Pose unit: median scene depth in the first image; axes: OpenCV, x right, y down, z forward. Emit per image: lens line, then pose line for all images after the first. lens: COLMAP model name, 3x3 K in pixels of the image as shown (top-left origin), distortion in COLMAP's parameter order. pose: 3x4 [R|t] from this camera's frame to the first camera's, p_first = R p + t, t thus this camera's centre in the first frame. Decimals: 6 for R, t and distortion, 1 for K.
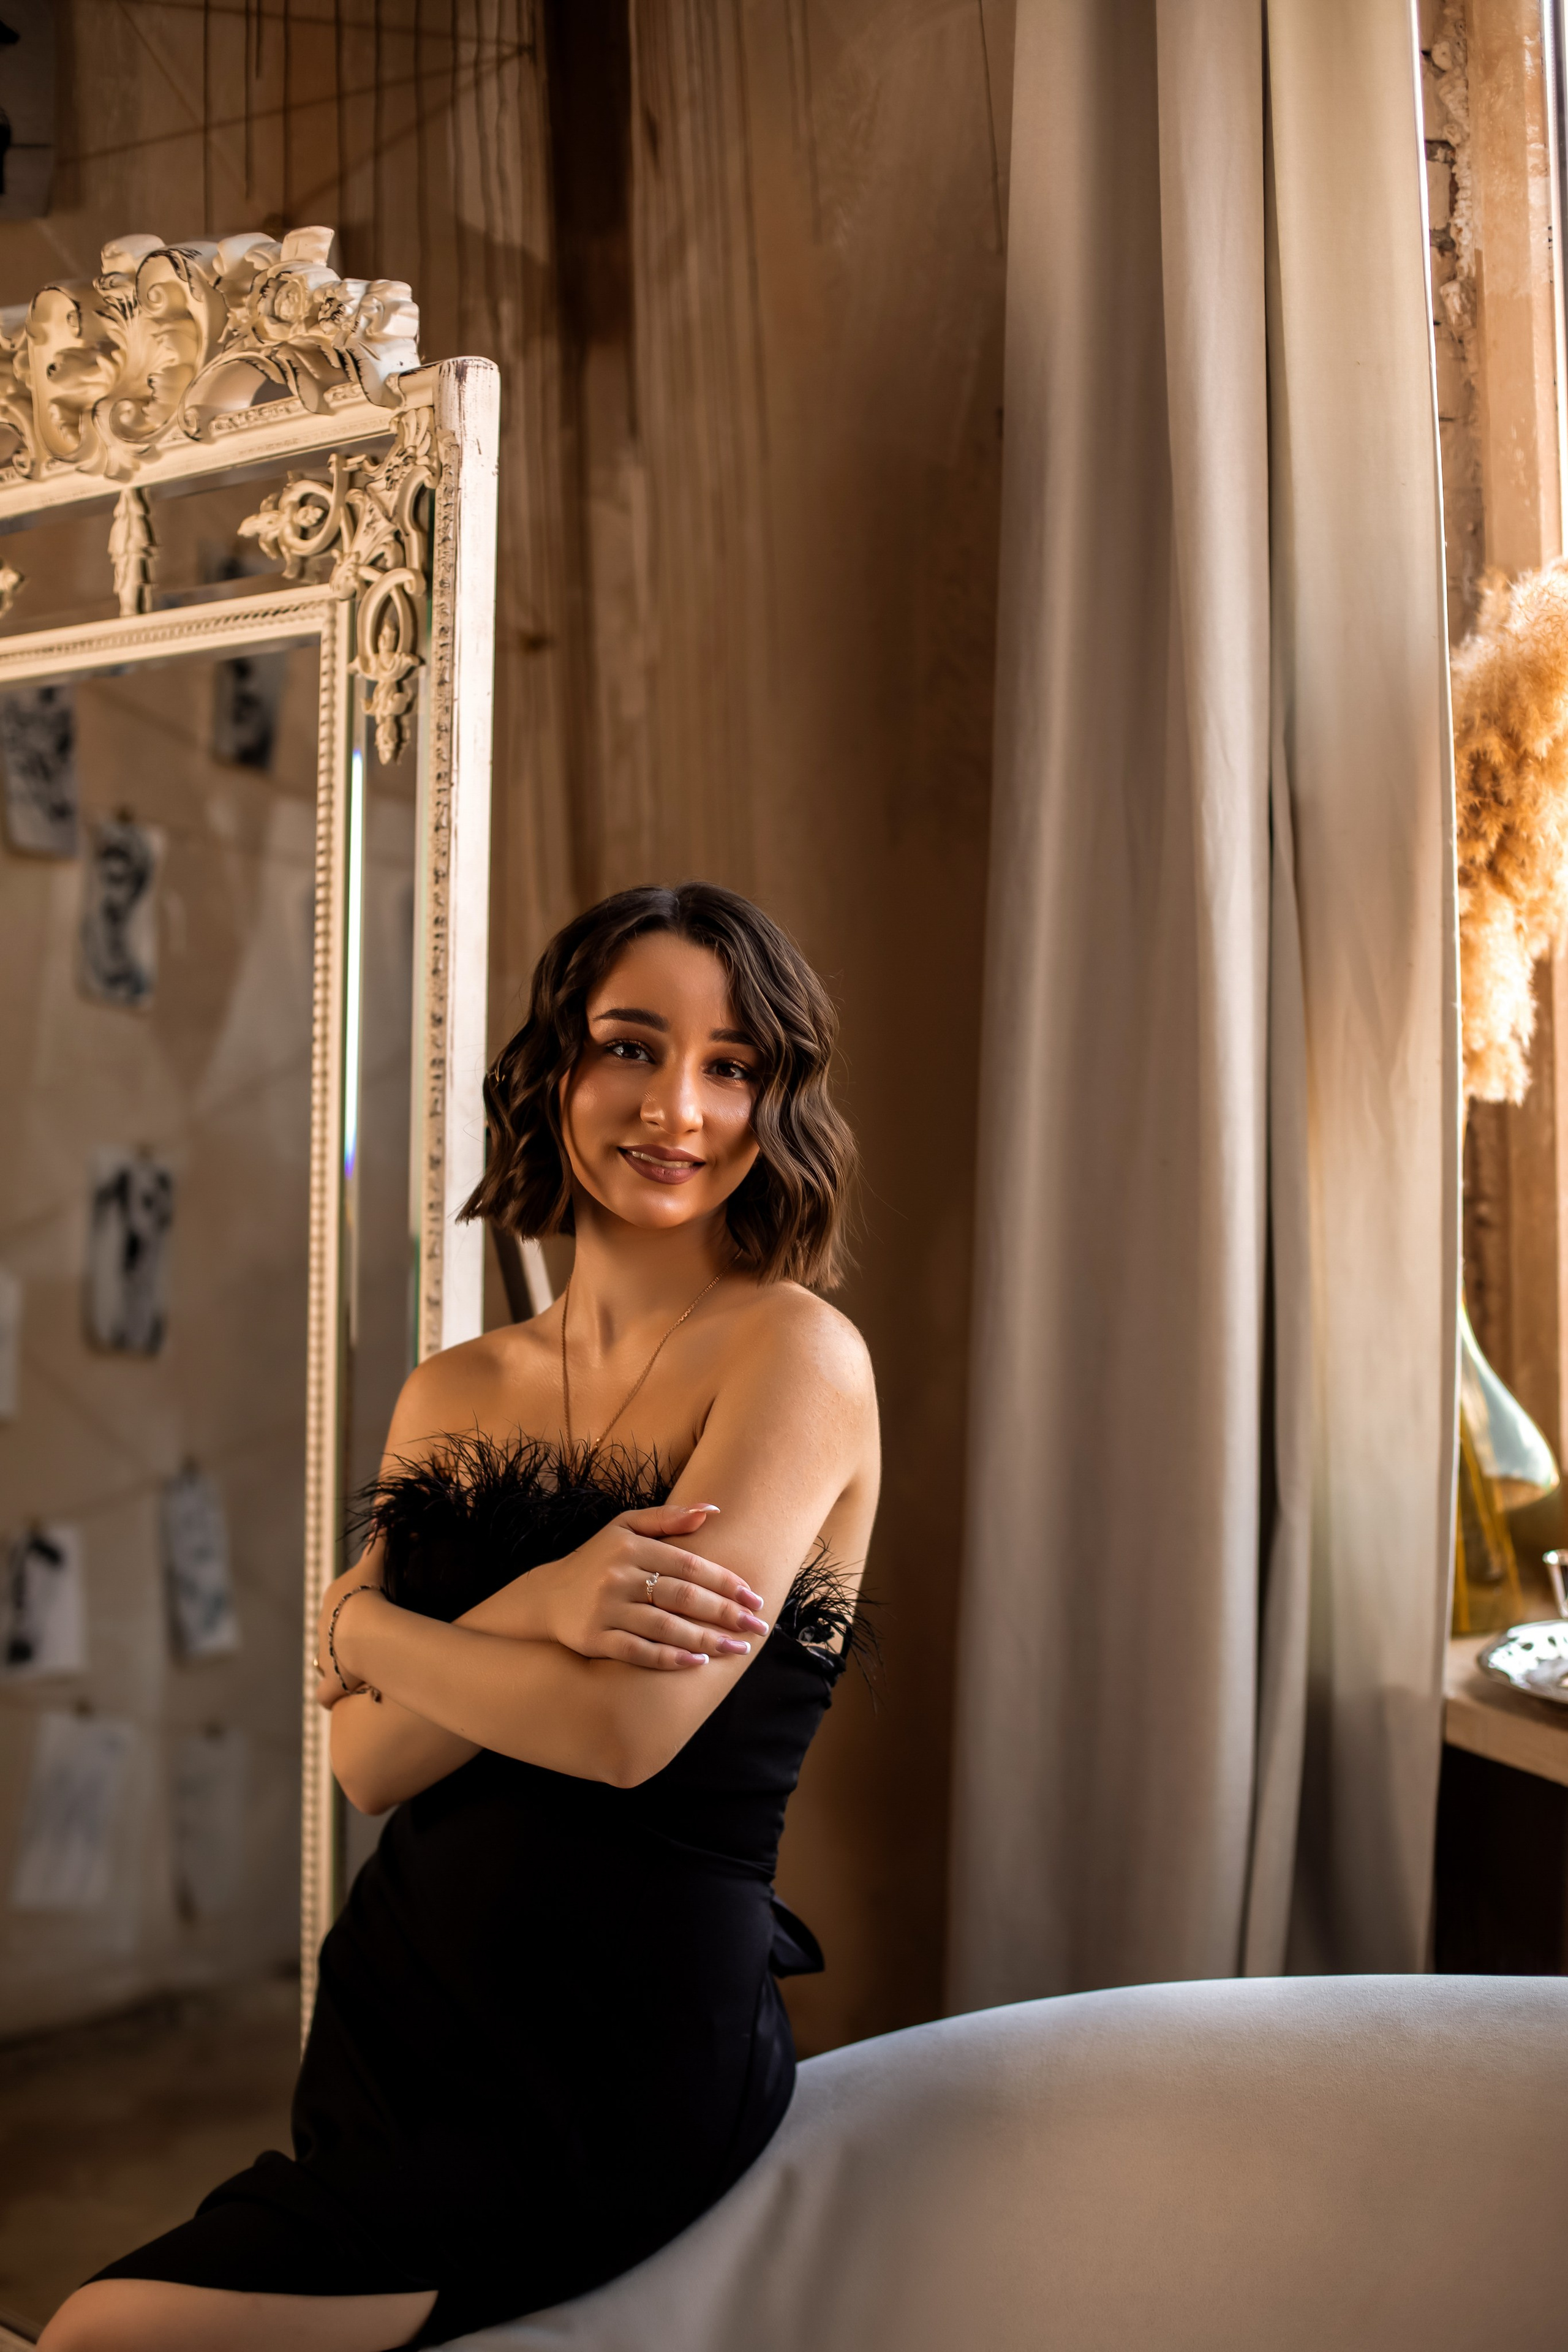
lens RADIAL K [[3537.5, 0, 784.0], [0, 3537.5, 1176.0], [0, 0, 1]] dist [-0.157416, 0.163492]
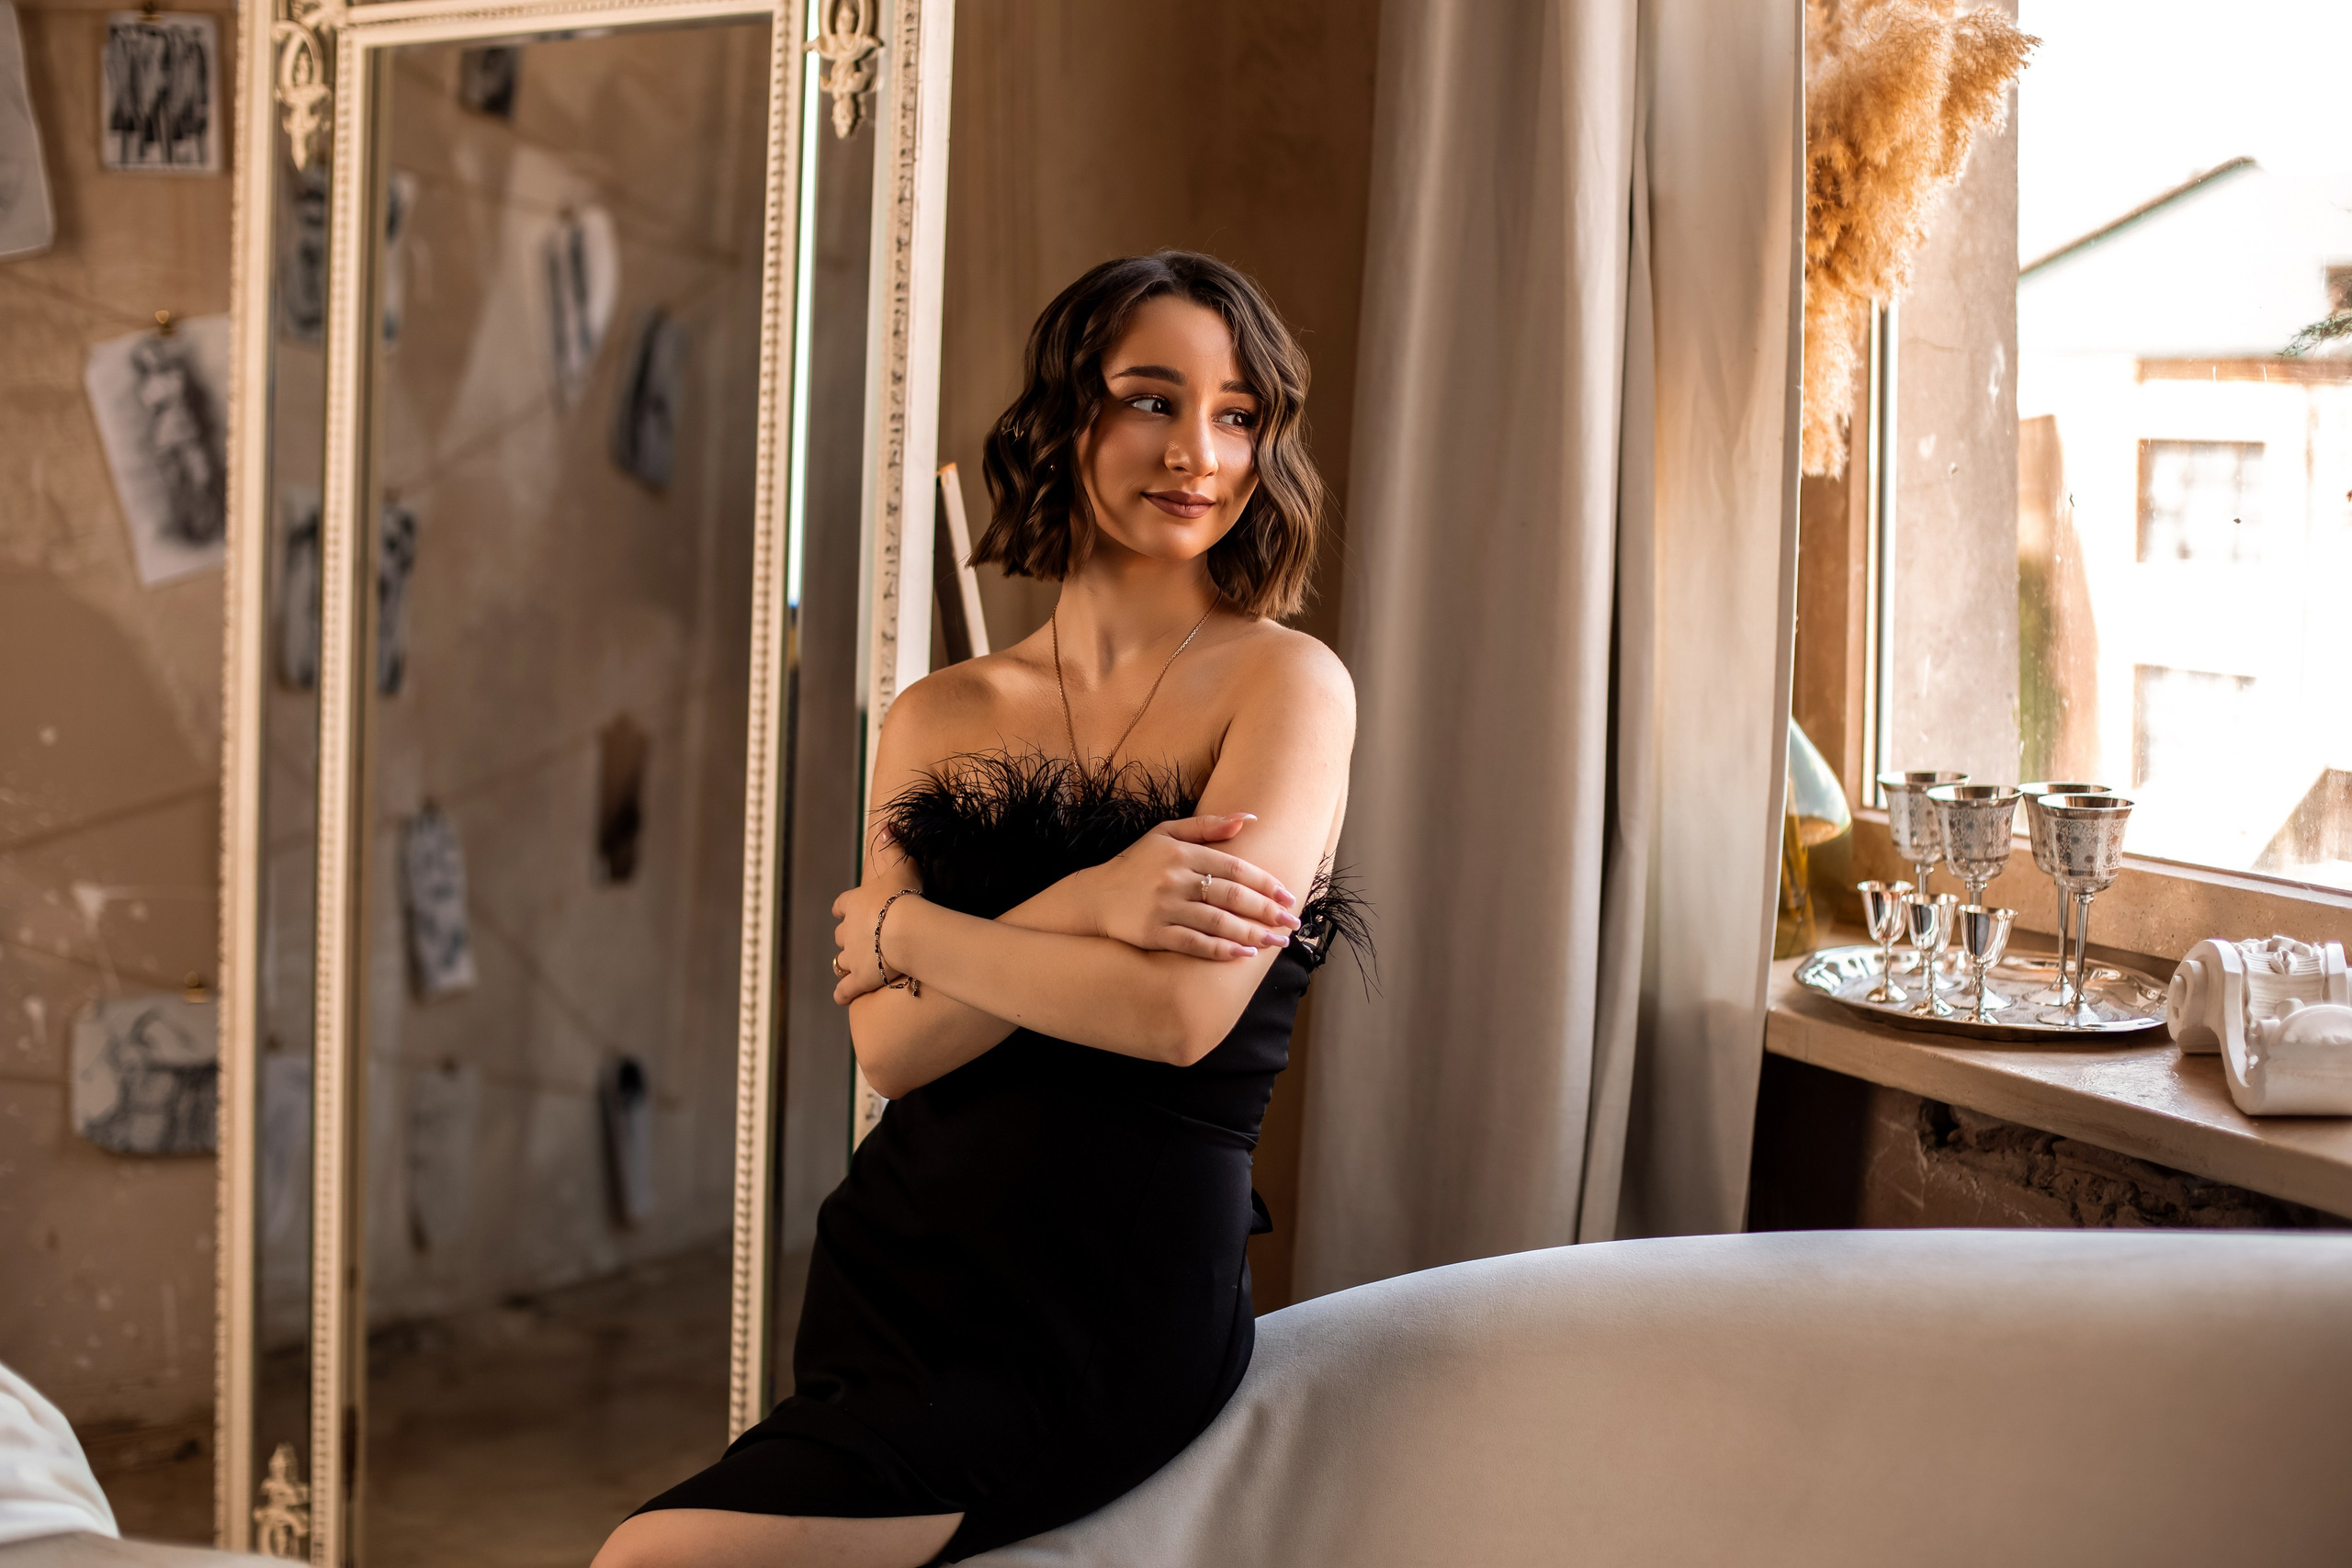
lens RADIAL K [[3565.5, 0, 1282.9], [0, 3565.5, 817.5], [0, 0, 1]] dist [-0.149725, 0.100293]
pose [[0.992731, 0.011730, 0.119779, -0.100860], [-0.021138, 0.996762, 0.077583, 0.003068], [-0.118481, -0.079551, 0.989765, -0.096309]]
